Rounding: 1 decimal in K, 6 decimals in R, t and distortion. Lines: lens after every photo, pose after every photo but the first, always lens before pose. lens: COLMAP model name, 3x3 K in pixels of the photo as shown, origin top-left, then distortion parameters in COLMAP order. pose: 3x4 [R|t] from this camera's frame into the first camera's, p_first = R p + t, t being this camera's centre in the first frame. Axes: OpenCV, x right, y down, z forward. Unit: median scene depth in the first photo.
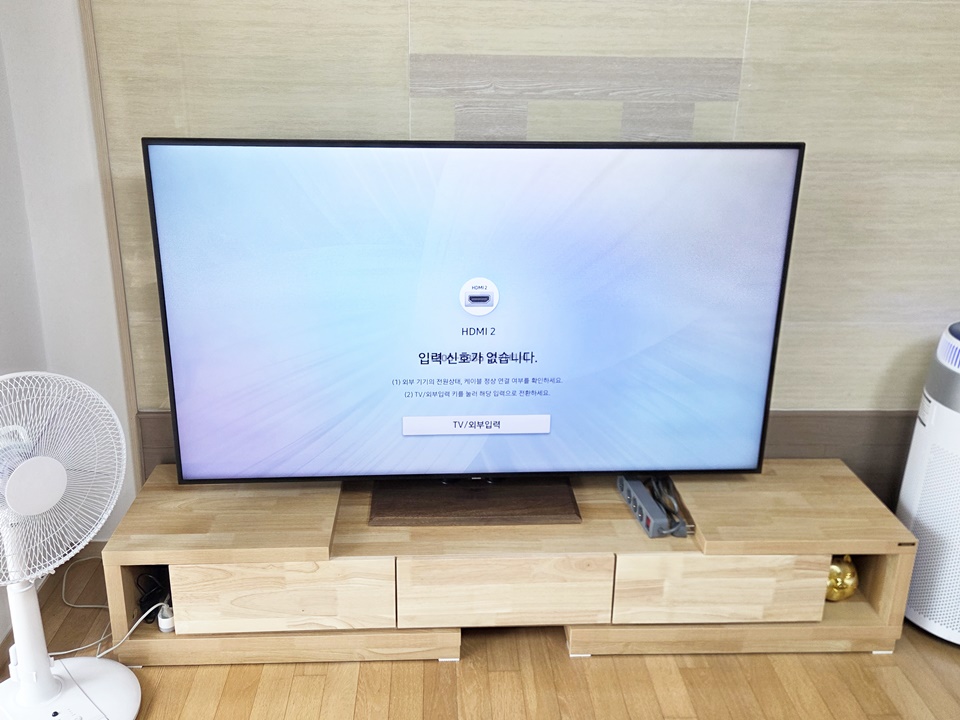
lens RADIAL K [[840.6, 0, 472.9], [0, 840.6, 319.3], [0, 0, 1]] dist [0.043096, -0.011199]
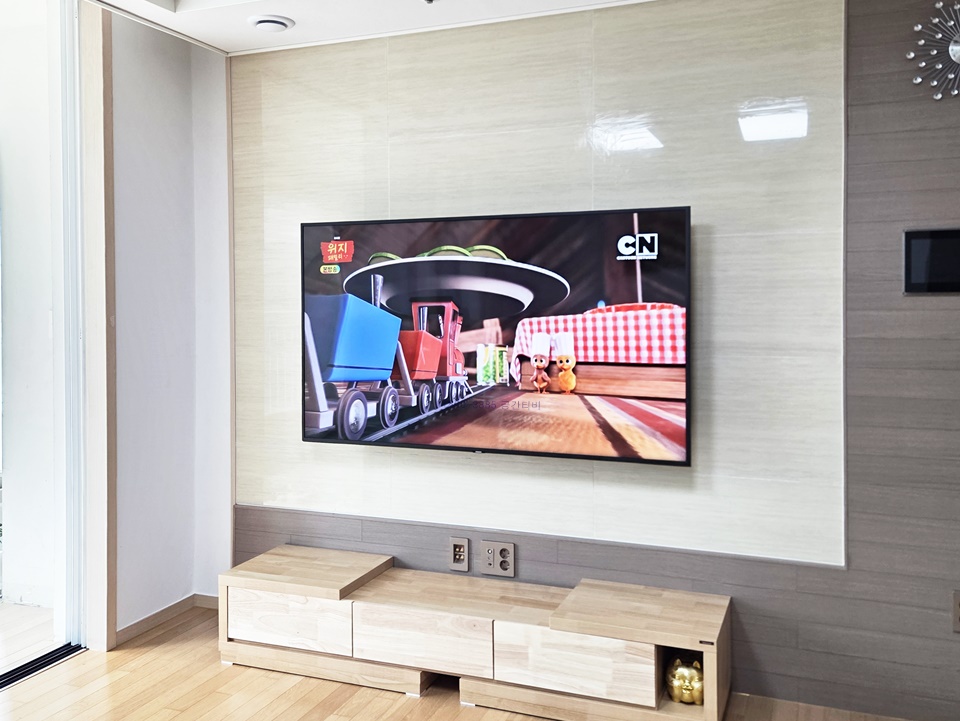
lens RADIAL K [[869.4, 0, 489.1], [0, 869.4, 305.5], [0, 0, 1]] dist [0.041578, -0.014109]
pose [[0.912967, -0.016587, -0.407695, 0.741127], [-0.099705, 0.959815, -0.262323, 0.159347], [0.395663, 0.280142, 0.874626, -0.381299]]
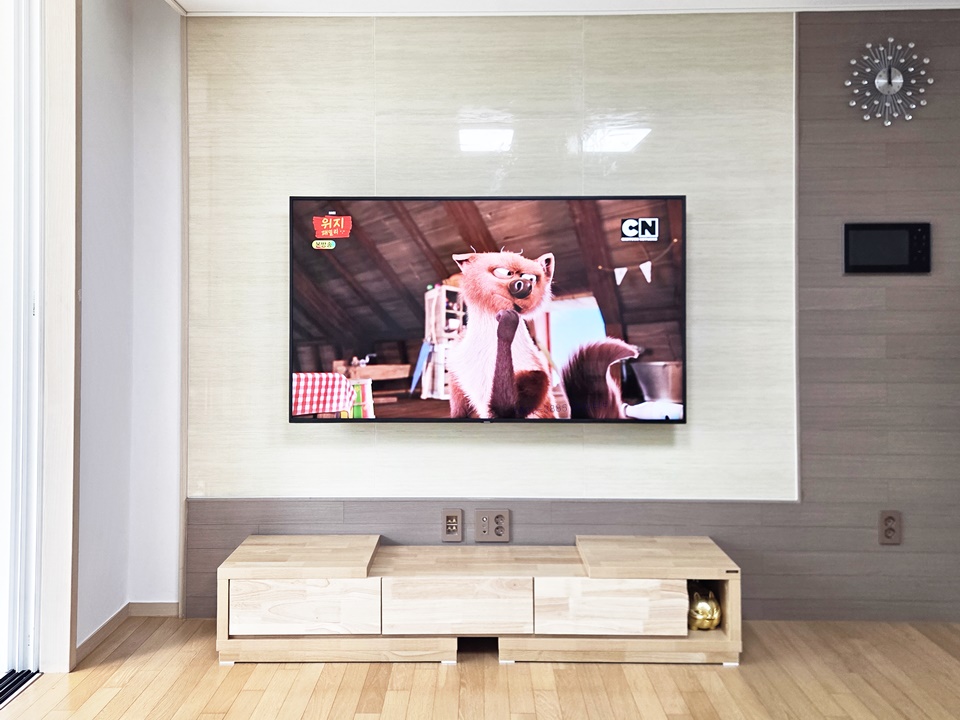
lens RADIAL K [[847.6, 0, 476.8], [0, 847.6, 292.3], [0, 0, 1]] dist [0.038620, -0.007735]
pose [[0.998319, -0.016536, -0.055543, 0.159462], [-0.001268, 0.951966, -0.306200, 0.257795], [0.057938, 0.305755, 0.950346, -0.531391]]
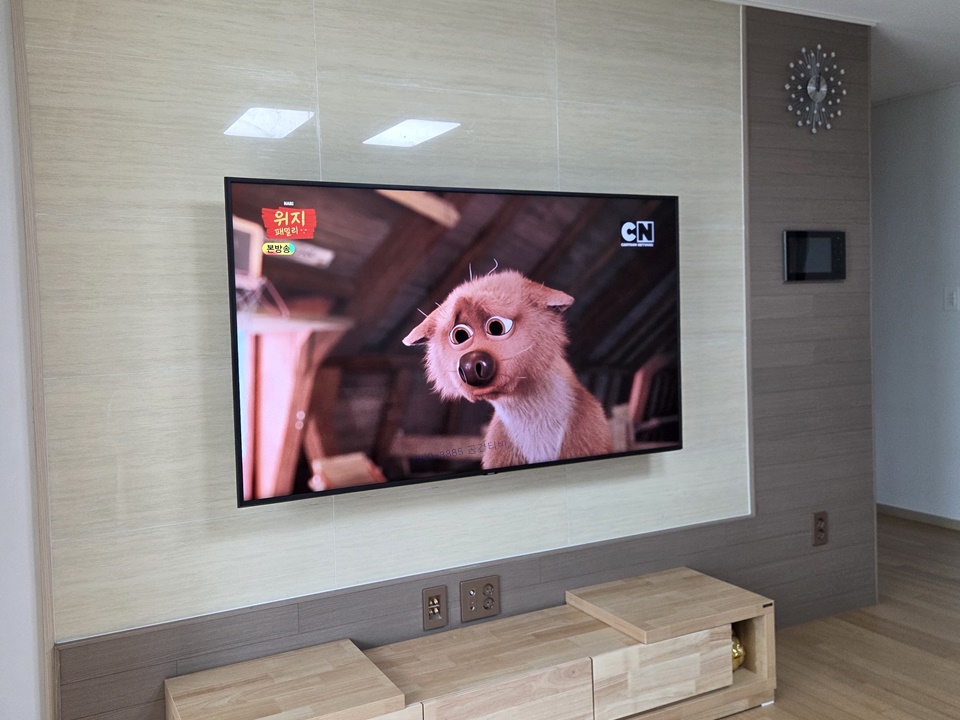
lens RADIAL K [[843.7, 0, 464.6], [0, 843.7, 332.3], [0, 0, 1]] dist [0.041379, -0.013237]
pose [[0.909949, -0.054046, 0.411184, -0.451890], [0.160360, 0.960207, -0.228666, 0.083705], [-0.382463, 0.274011, 0.882406, -0.104635]]
